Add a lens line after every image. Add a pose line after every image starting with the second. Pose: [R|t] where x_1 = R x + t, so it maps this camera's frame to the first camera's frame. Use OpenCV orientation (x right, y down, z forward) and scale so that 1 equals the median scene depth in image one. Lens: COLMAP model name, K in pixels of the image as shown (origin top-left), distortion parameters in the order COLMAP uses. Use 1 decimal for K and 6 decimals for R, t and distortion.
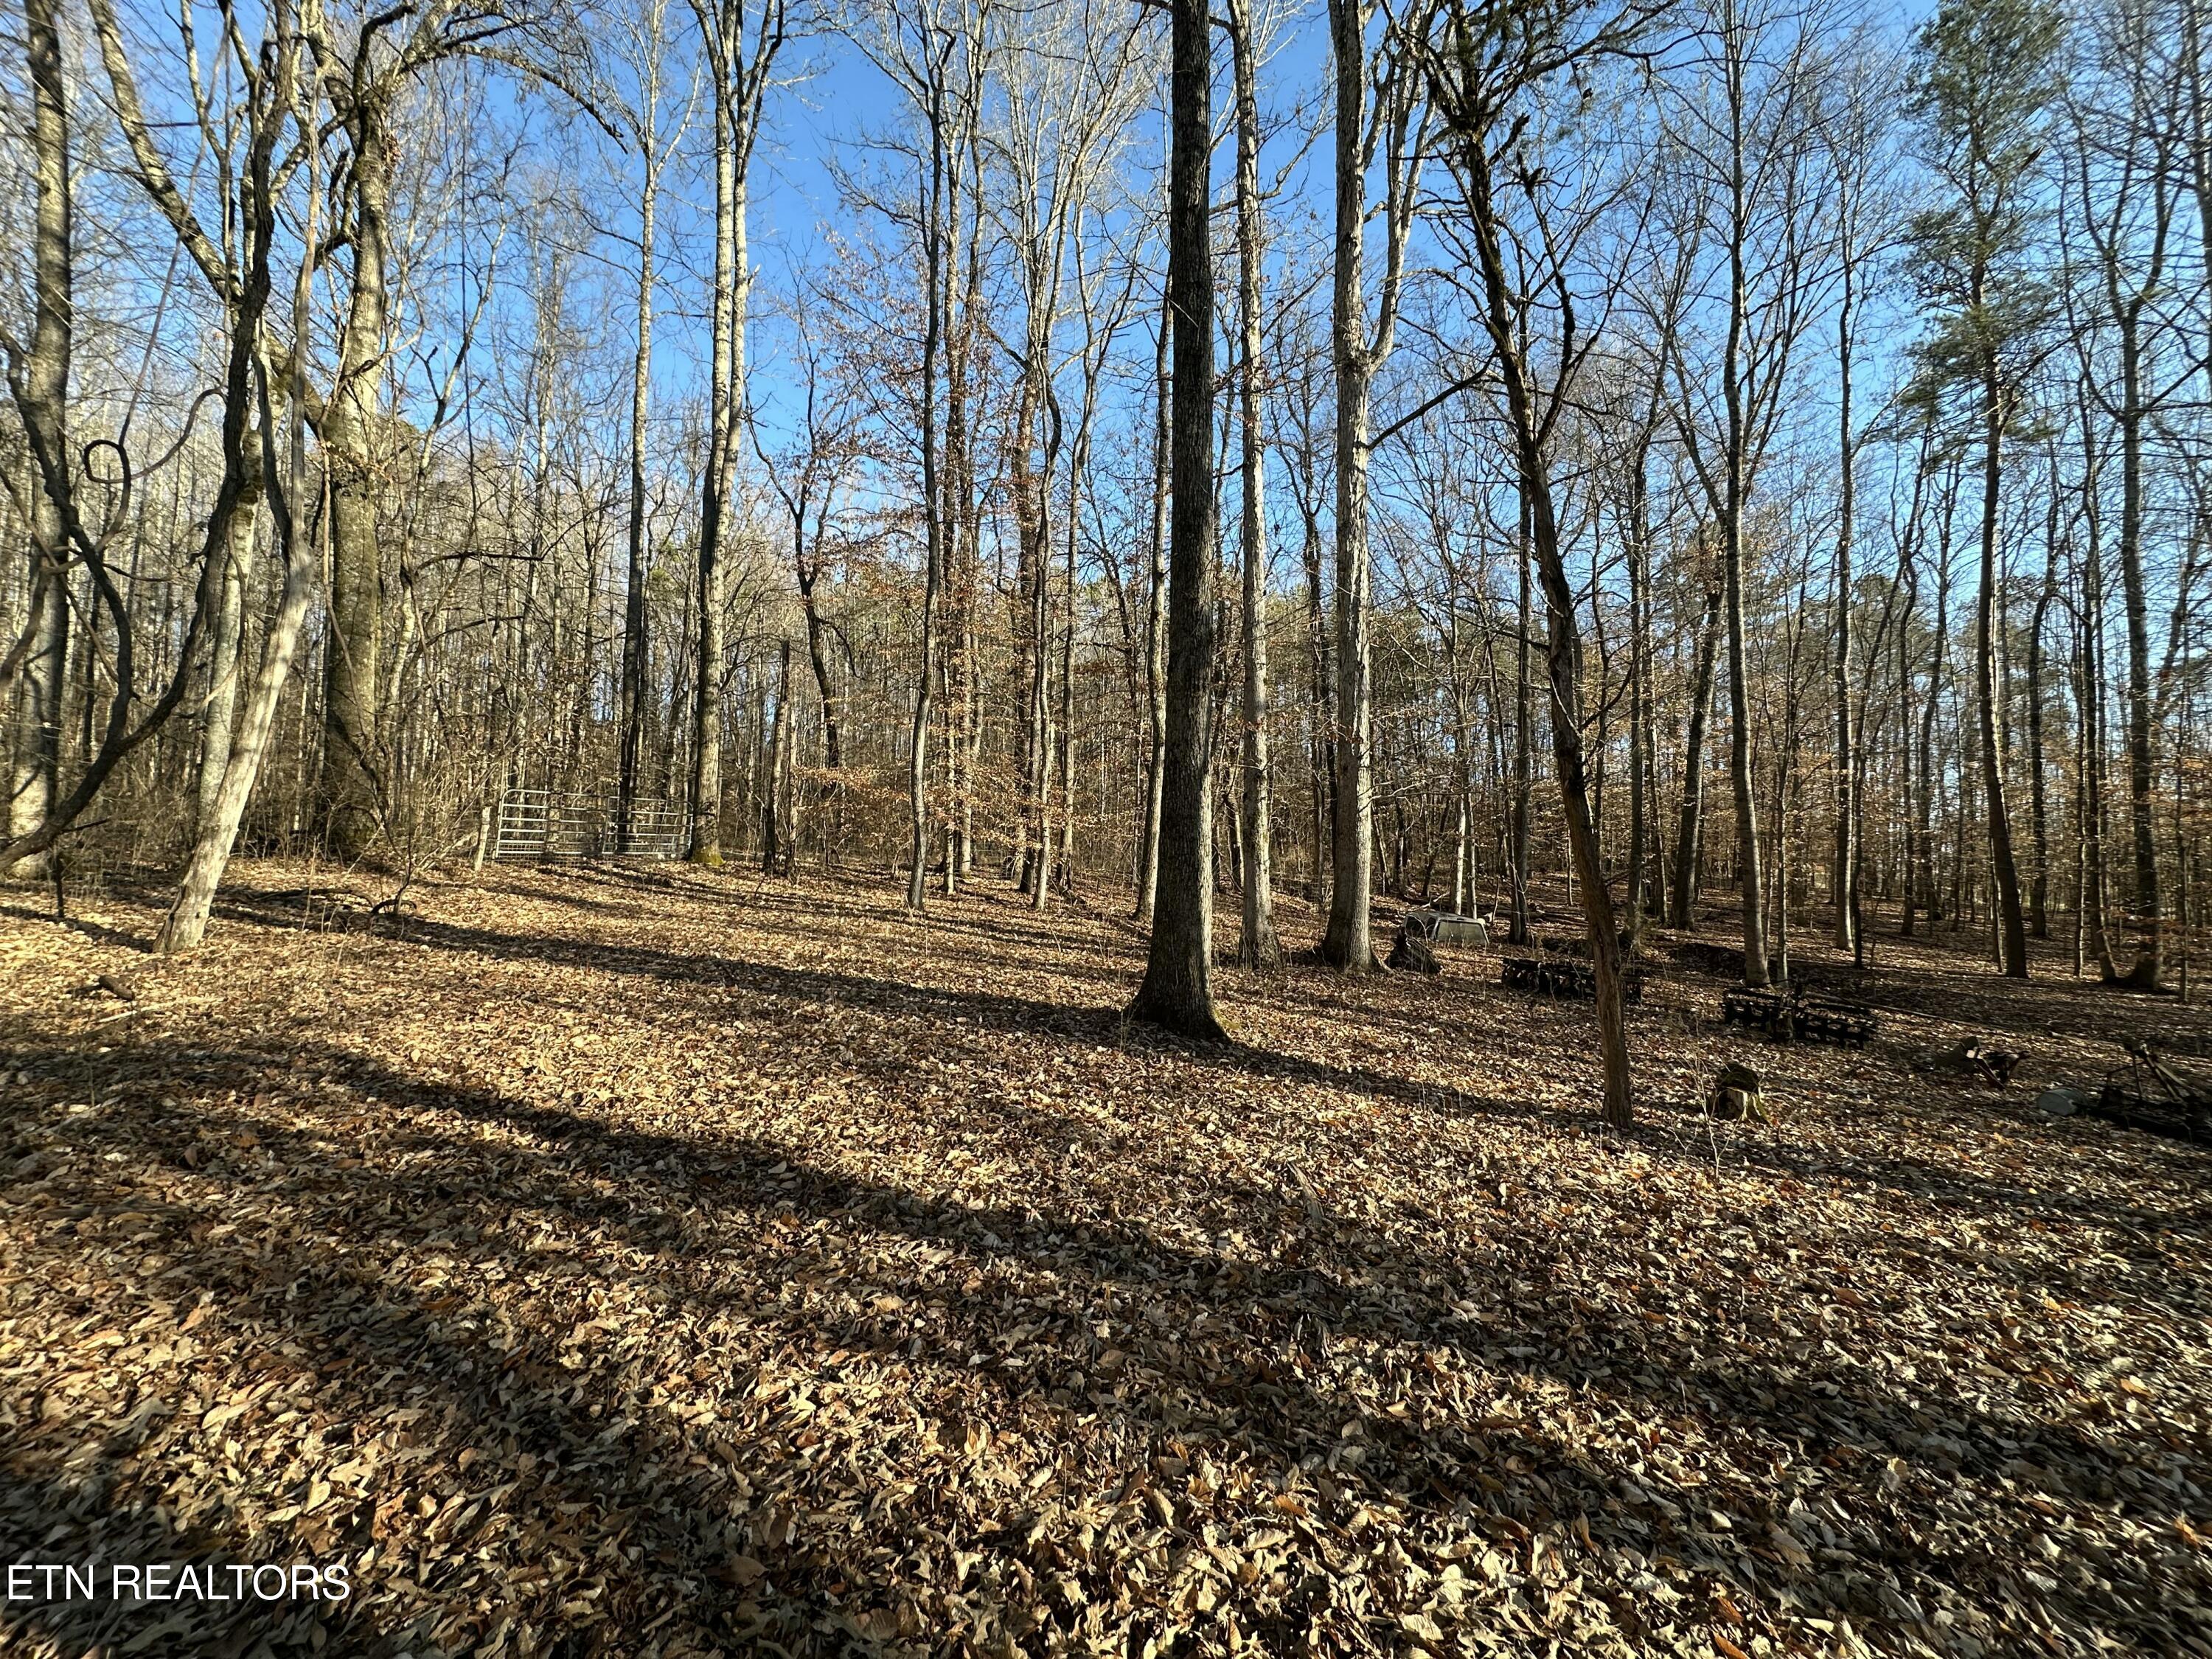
lens RADIAL K [[874.2, 0, 1107.3], [0, 874.2, 827.2], [0, 0, 1]] dist [-0.003545, 0.000159]
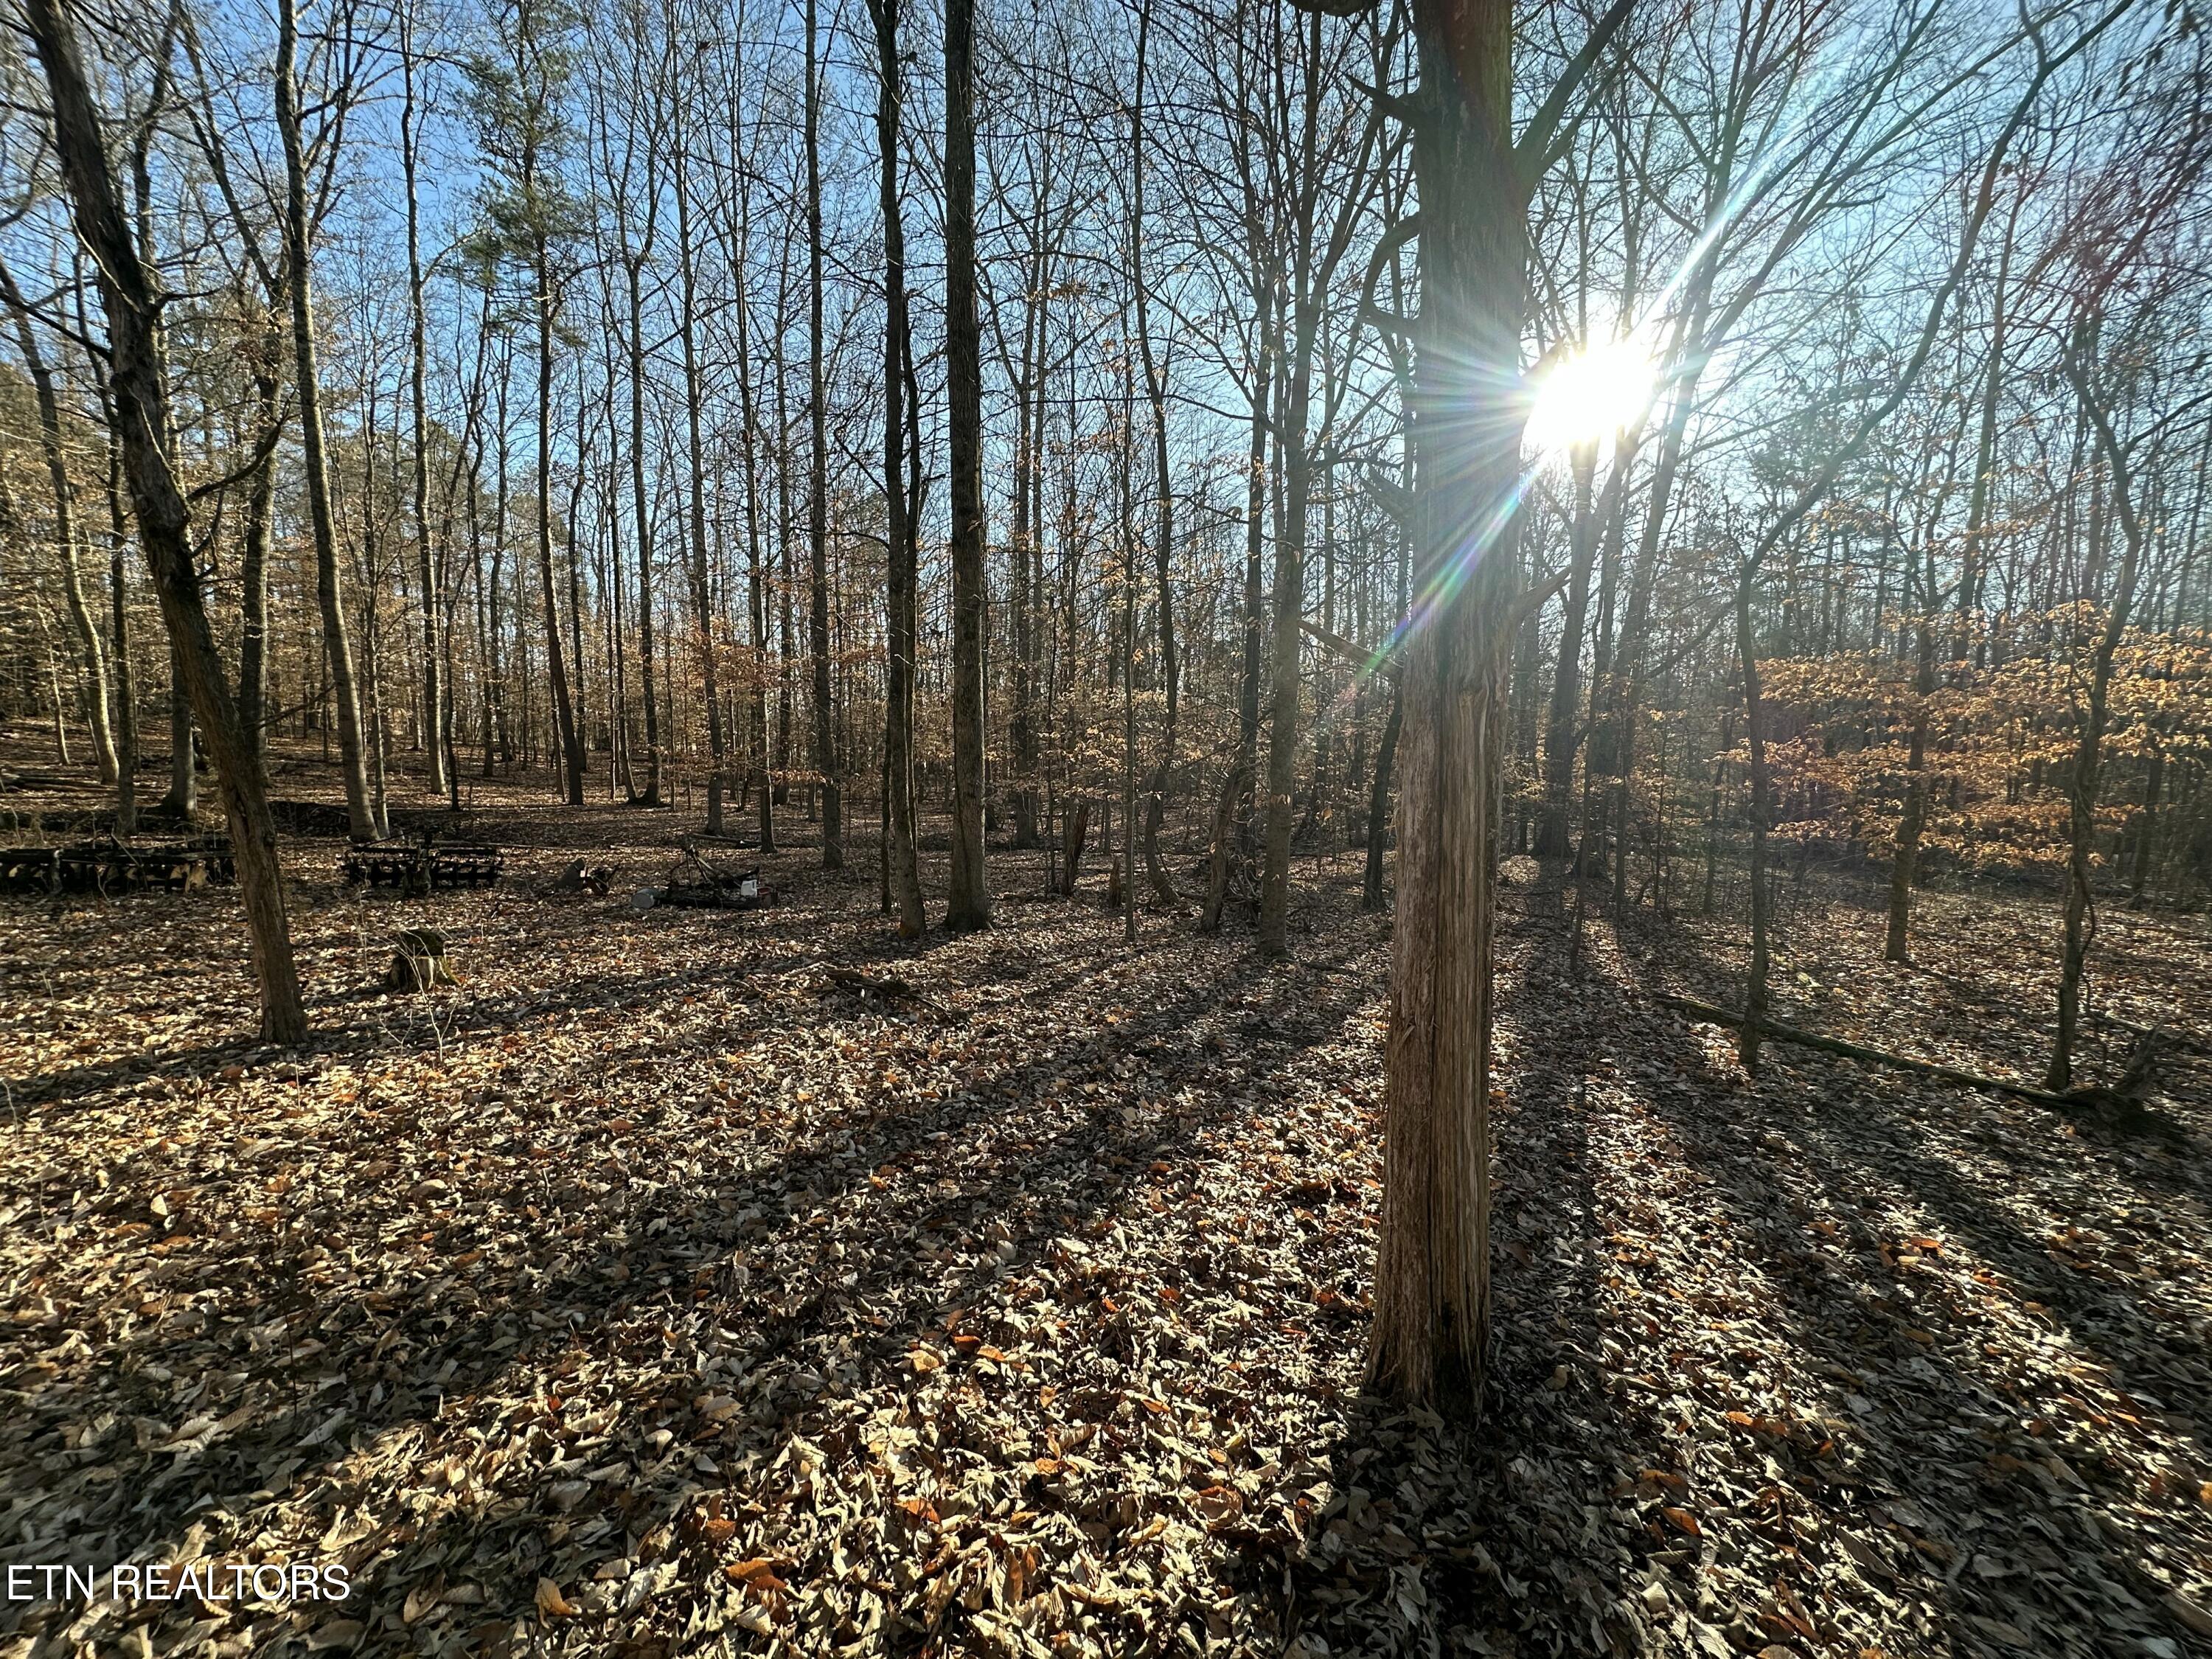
lens RADIAL K [[874.2, 0, 1107.3], [0, 874.2, 827.2], [0, 0, 1]] dist [-0.003545, 0.000159]
pose [[0.199754, -0.120951, 0.972352, 0.000042], [-0.050242, 0.989782, 0.133441, 0.013200], [-0.978557, -0.075509, 0.191636, 0.177787]]
